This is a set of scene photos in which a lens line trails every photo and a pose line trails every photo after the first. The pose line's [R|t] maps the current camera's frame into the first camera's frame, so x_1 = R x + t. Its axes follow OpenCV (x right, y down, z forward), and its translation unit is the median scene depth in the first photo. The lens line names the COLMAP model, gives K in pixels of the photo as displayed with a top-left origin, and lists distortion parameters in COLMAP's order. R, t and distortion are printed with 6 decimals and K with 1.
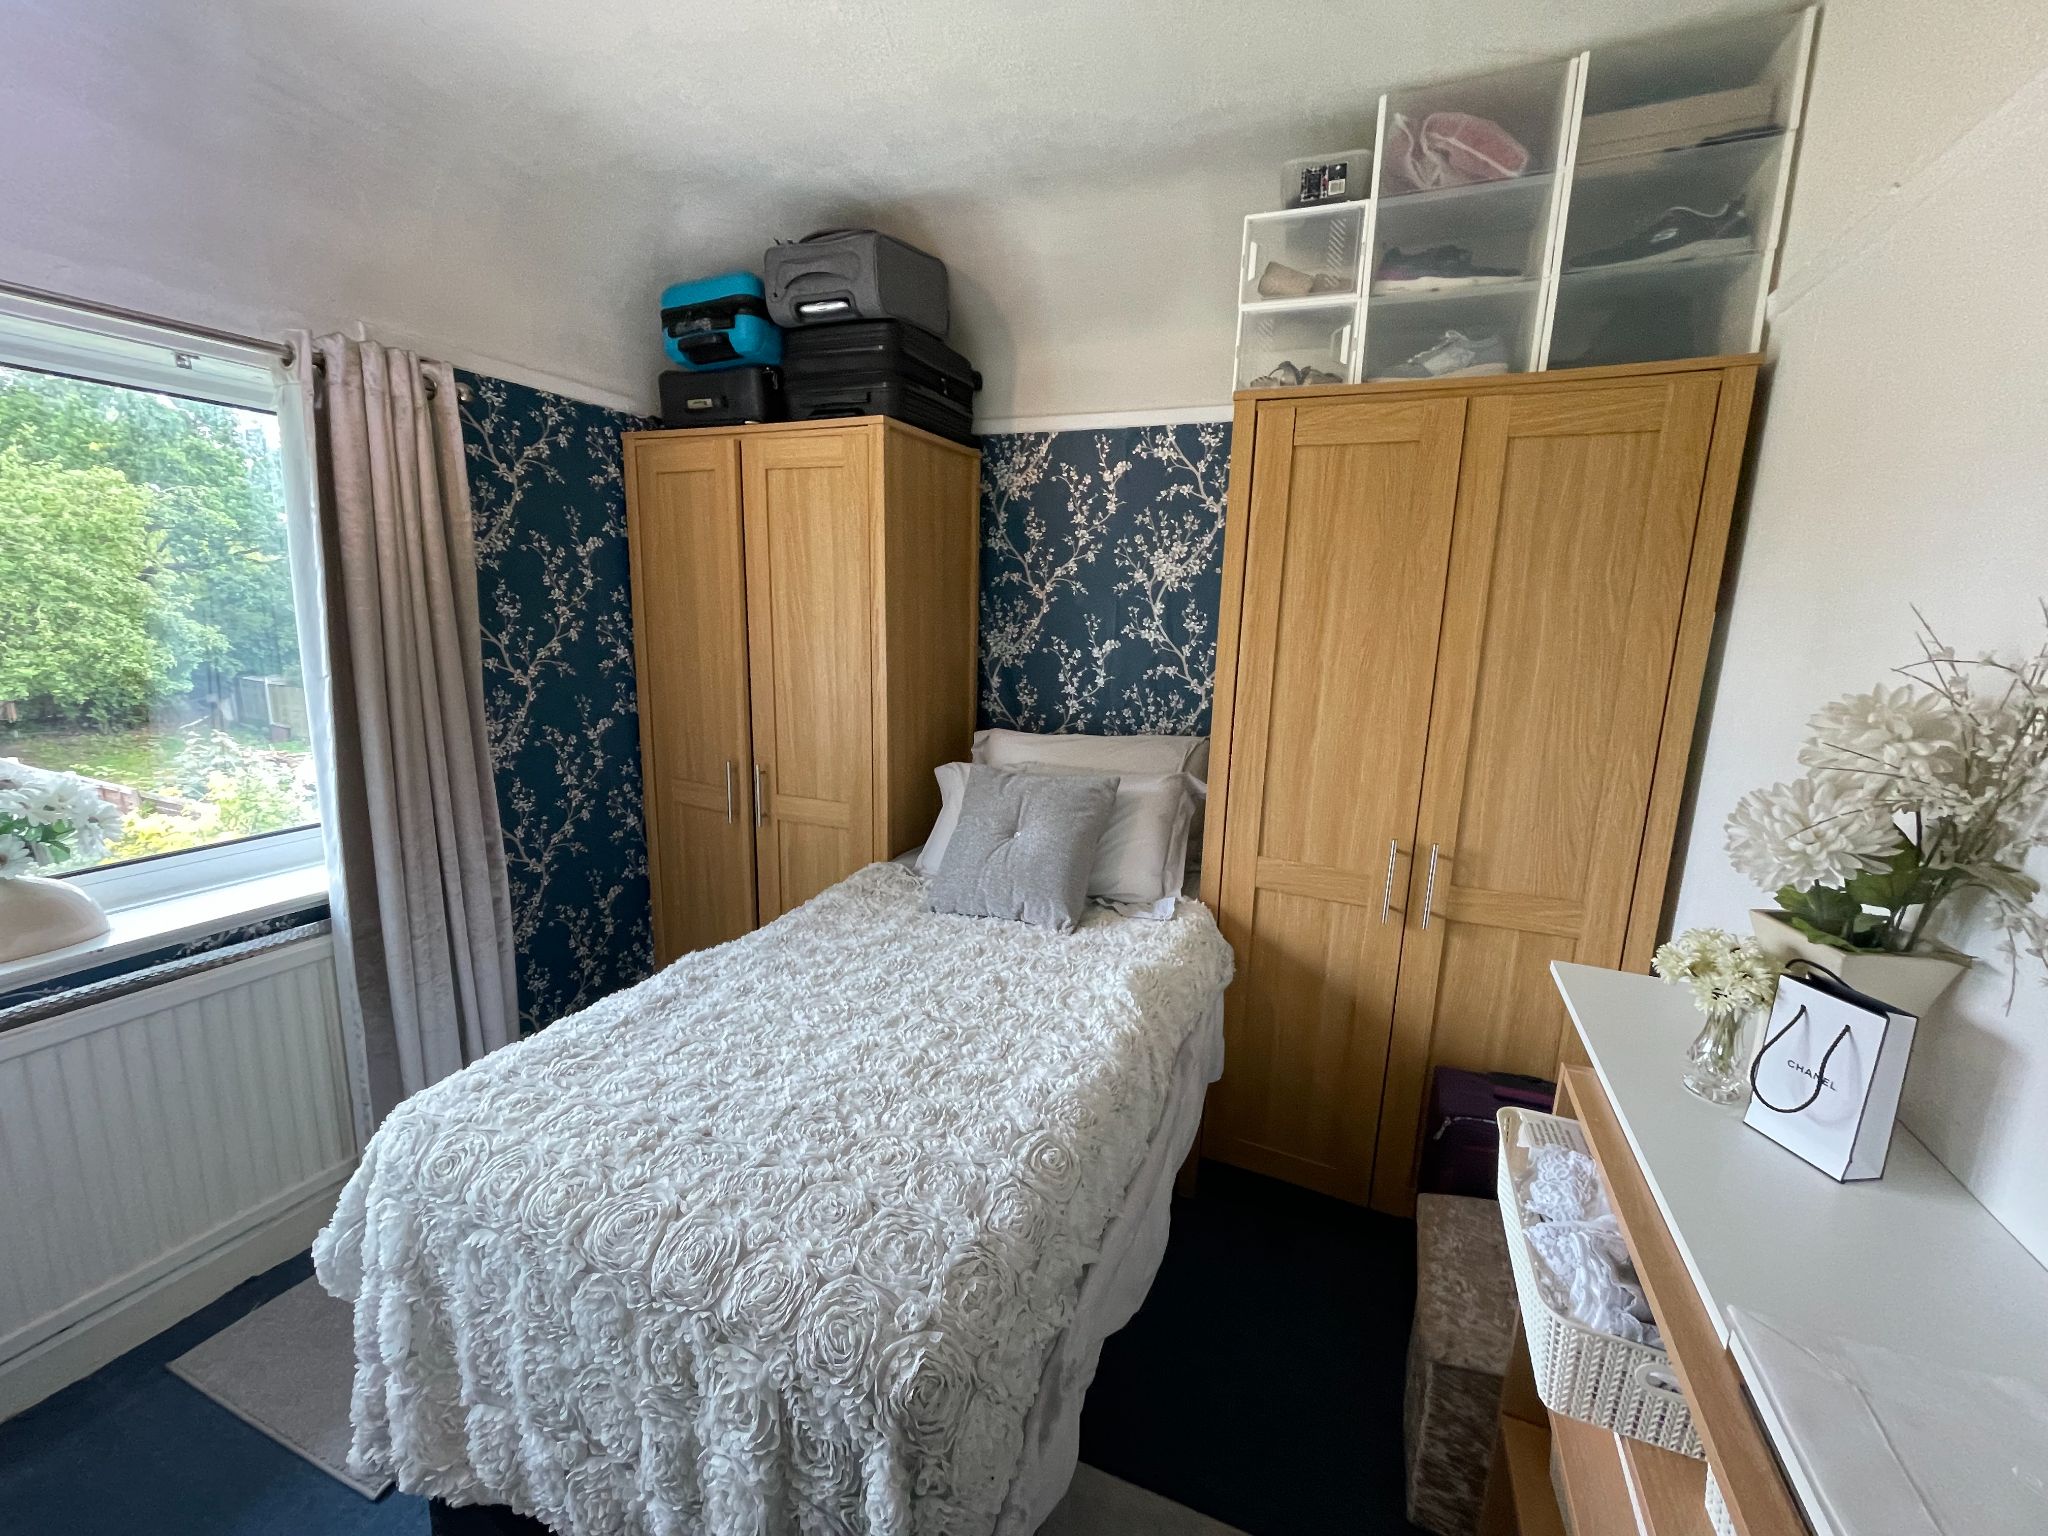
lens RADIAL K [[833.3, 0, 1015.3], [0, 833.3, 767.3], [0, 0, 1]] dist [-0.002227, 0.001689]
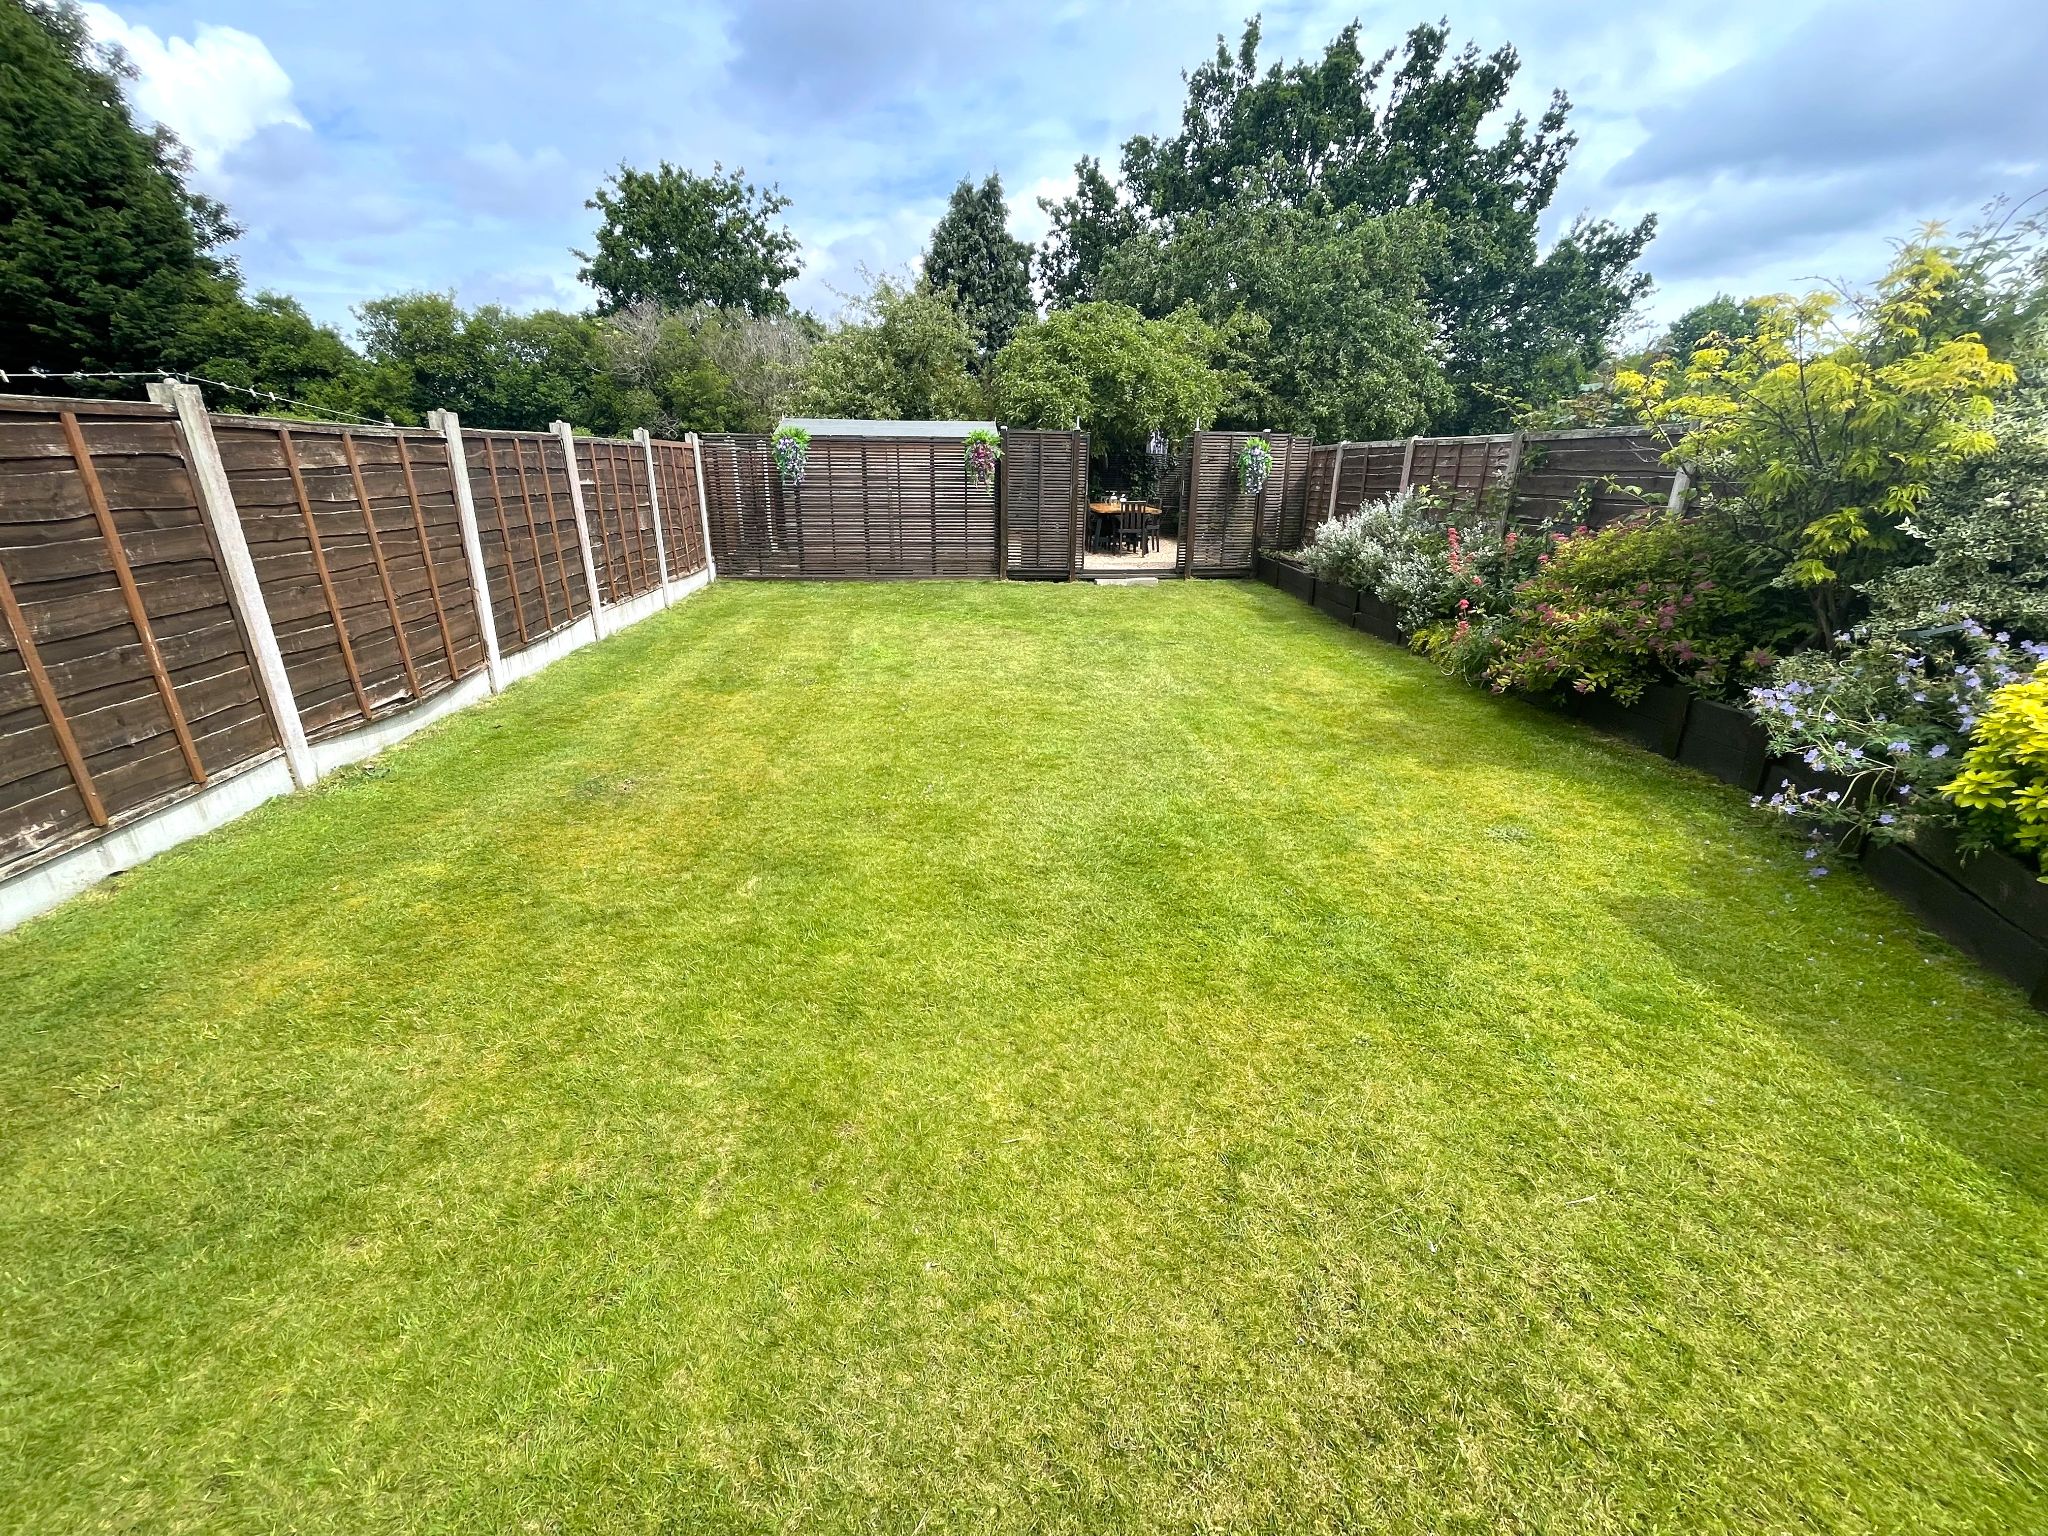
lens RADIAL K [[833.3, 0, 1018.1], [0, 833.3, 755.8], [0, 0, 1]] dist [-0.002227, 0.001689]
pose [[0.461229, 0.264902, -0.846815, -0.360197], [-0.162760, 0.963458, 0.212741, 0.132350], [0.872225, 0.039705, 0.487490, 0.180499]]
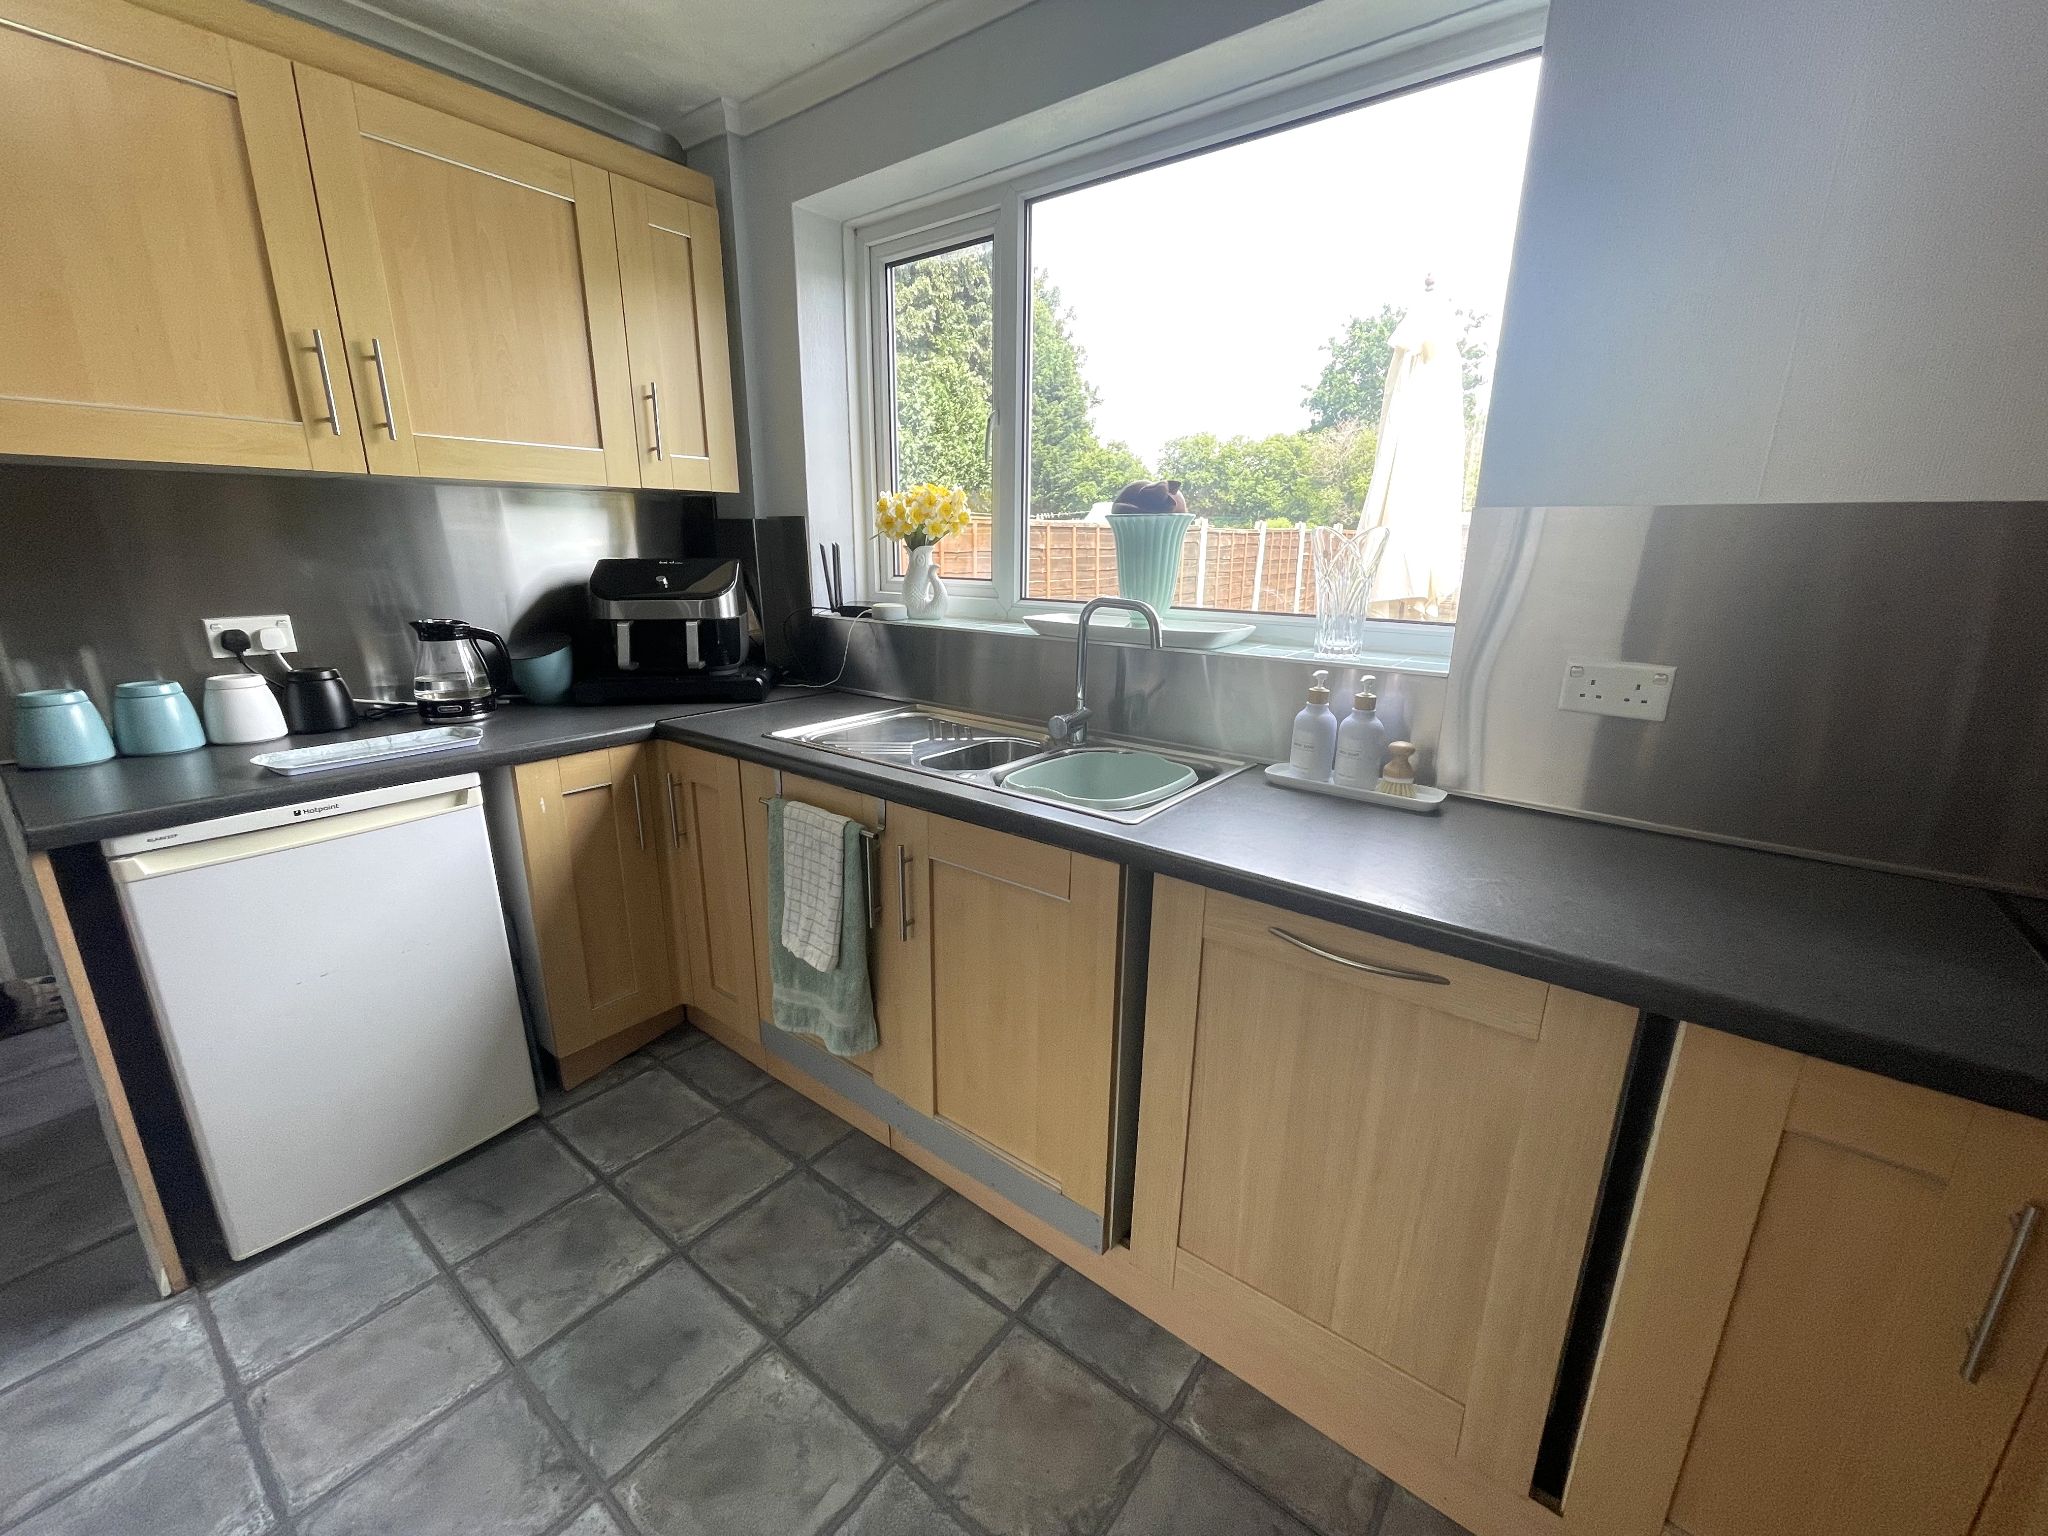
lens RADIAL K [[833.3, 0, 1018.0], [0, 833.3, 766.0], [0, 0, 1]] dist [-0.002227, 0.001689]
pose [[-0.242001, 0.221079, -0.944754, 0.006900], [-0.199090, 0.941664, 0.271353, 0.154174], [0.949631, 0.253759, -0.183869, 0.125563]]
